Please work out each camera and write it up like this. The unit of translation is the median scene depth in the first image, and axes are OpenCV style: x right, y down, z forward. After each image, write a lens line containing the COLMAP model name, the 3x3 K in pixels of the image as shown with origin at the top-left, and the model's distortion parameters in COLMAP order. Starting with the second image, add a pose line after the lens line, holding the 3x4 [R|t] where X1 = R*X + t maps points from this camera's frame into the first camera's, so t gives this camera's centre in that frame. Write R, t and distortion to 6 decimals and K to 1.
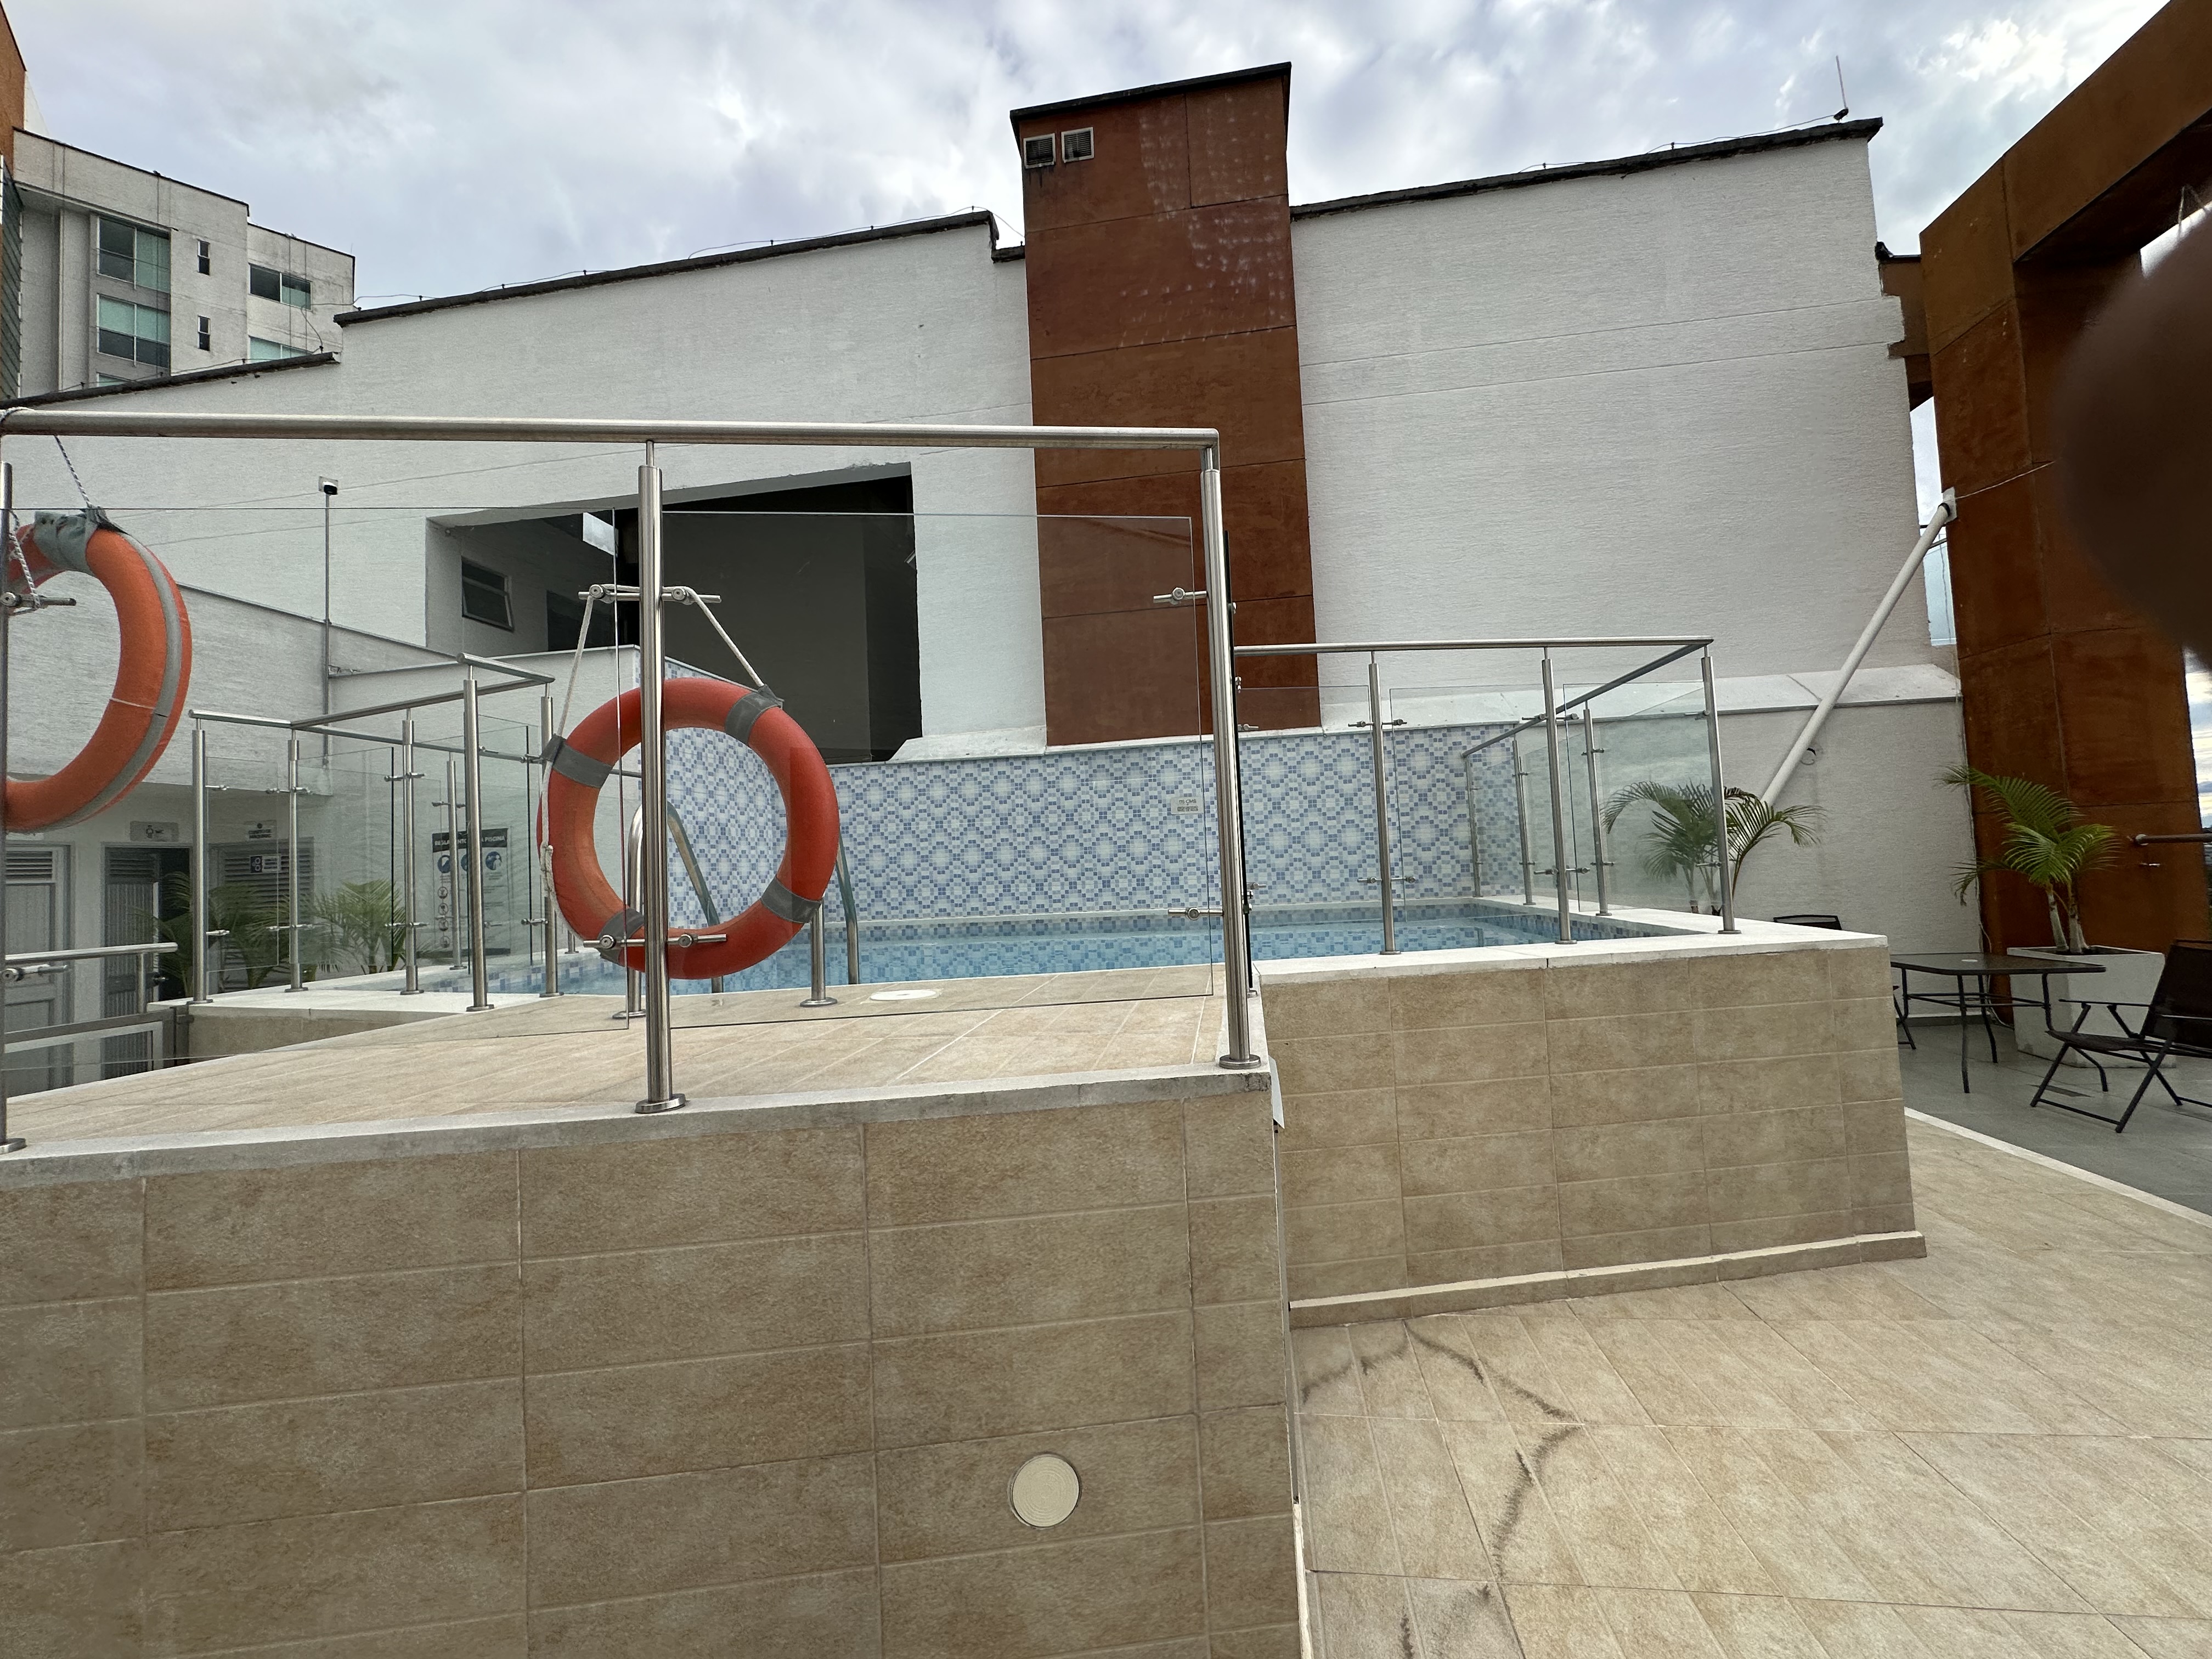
lens RADIAL K [[880.9, 0, 1107.5], [0, 880.9, 825.4], [0, 0, 1]] dist [-0.002145, 0.000394]
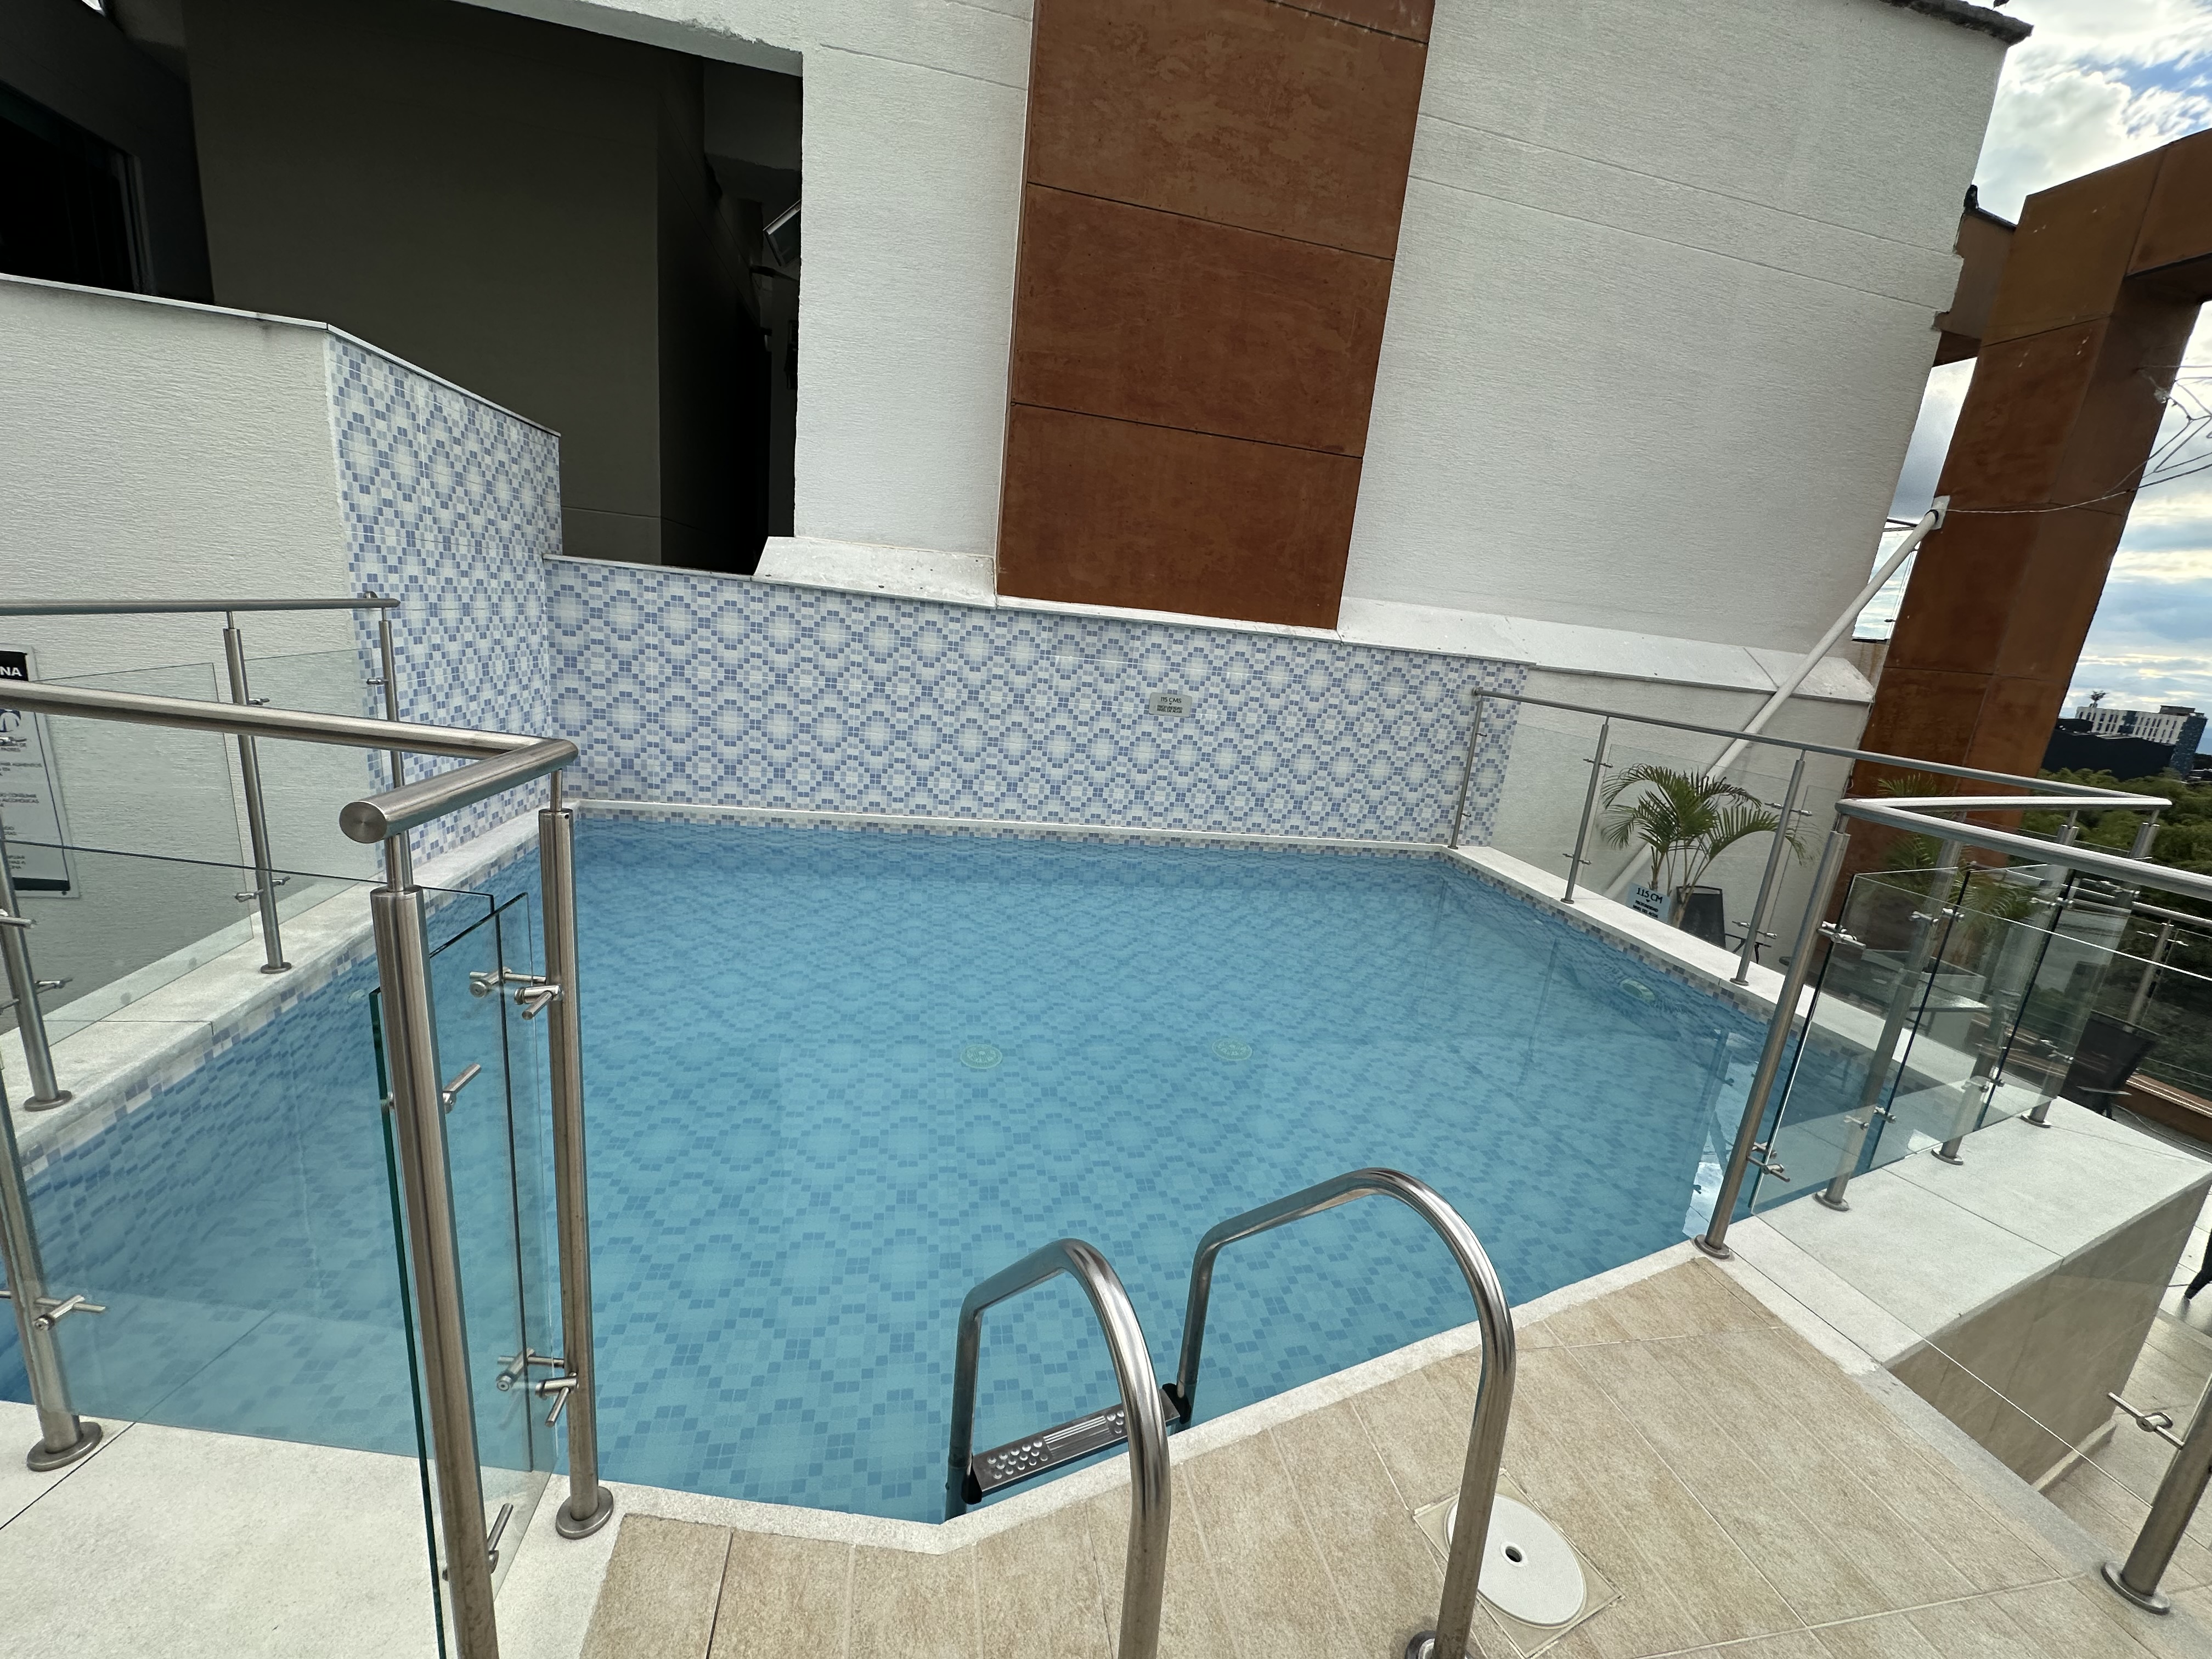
lens RADIAL K [[883.1, 0, 1099.9], [0, 883.1, 822.4], [0, 0, 1]] dist [0.000067, -0.000015]
pose [[0.928759, 0.060614, 0.365696, -0.385024], [-0.162238, 0.953502, 0.253992, -0.172609], [-0.333296, -0.295227, 0.895408, 0.419136]]
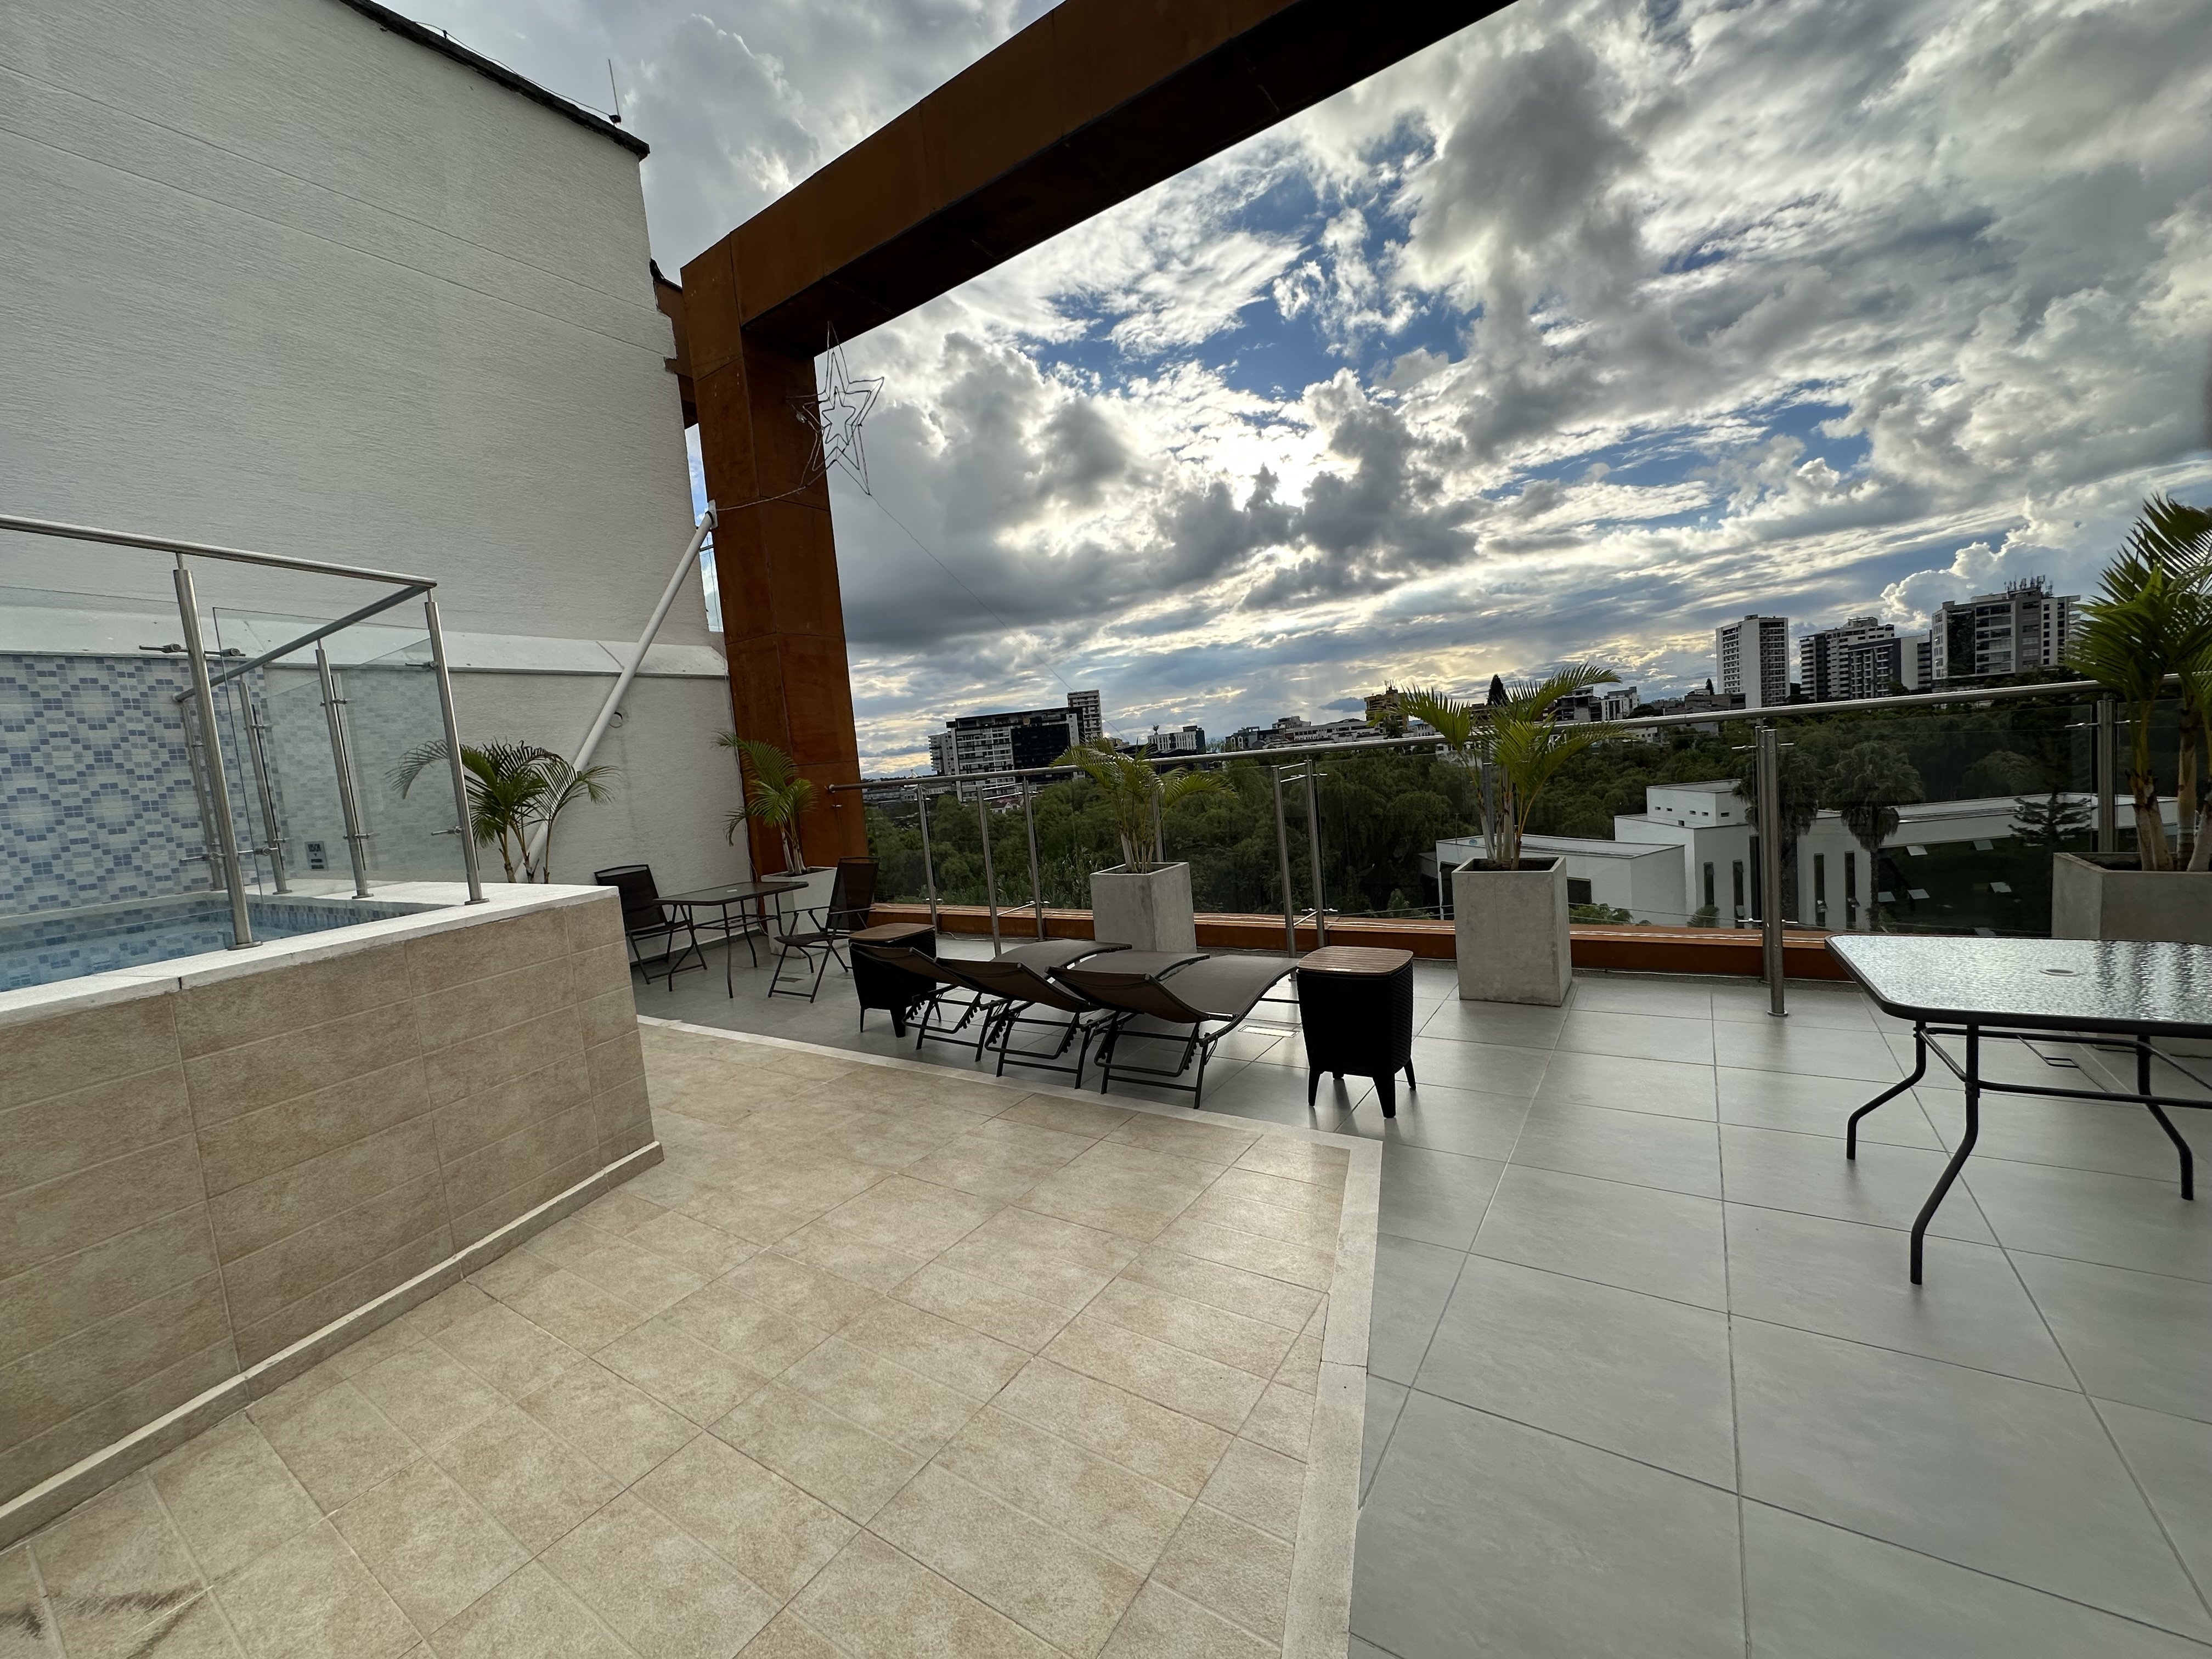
lens RADIAL K [[880.9, 0, 1107.5], [0, 880.9, 825.4], [0, 0, 1]] dist [-0.002145, 0.000394]
pose [[0.431117, -0.067050, 0.899801, 0.107791], [0.026117, 0.997745, 0.061836, -0.000428], [-0.901918, -0.003159, 0.431895, -0.009799]]
